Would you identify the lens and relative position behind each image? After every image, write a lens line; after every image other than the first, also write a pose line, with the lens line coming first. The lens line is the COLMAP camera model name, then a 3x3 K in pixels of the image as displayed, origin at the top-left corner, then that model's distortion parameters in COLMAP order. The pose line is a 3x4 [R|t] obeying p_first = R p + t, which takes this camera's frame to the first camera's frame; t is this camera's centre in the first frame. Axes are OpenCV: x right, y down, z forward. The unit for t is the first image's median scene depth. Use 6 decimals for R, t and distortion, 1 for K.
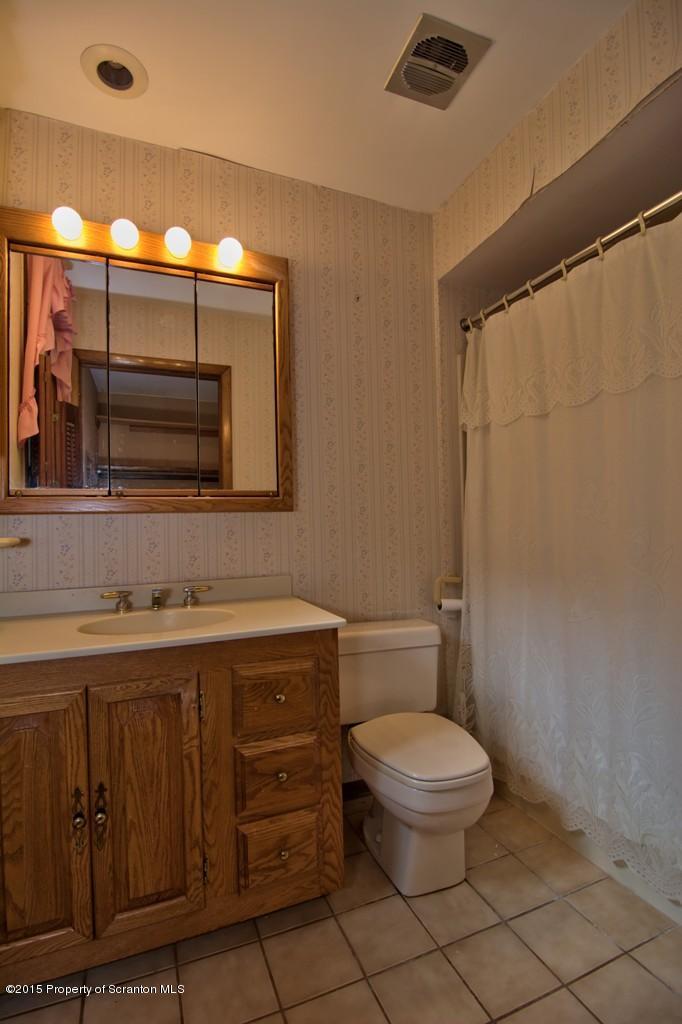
lens RADIAL K [[490.4, 0, 340.9], [0, 490.4, 517.5], [0, 0, 1]] dist [-0.007512, -0.008400]
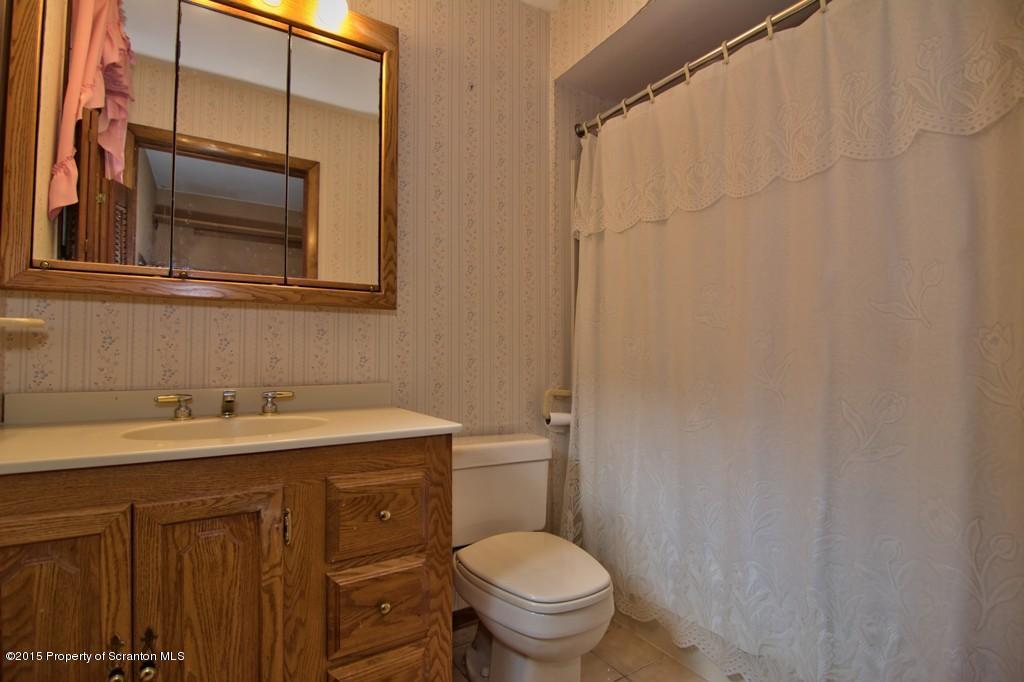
lens RADIAL K [[490.4, 0, 508.6], [0, 490.4, 344.6], [0, 0, 1]] dist [-0.007512, -0.008400]
pose [[0.984691, 0.027943, 0.172055, -0.049911], [-0.026181, 0.999579, -0.012500, 0.059112], [-0.172331, 0.007804, 0.985008, 0.093813]]
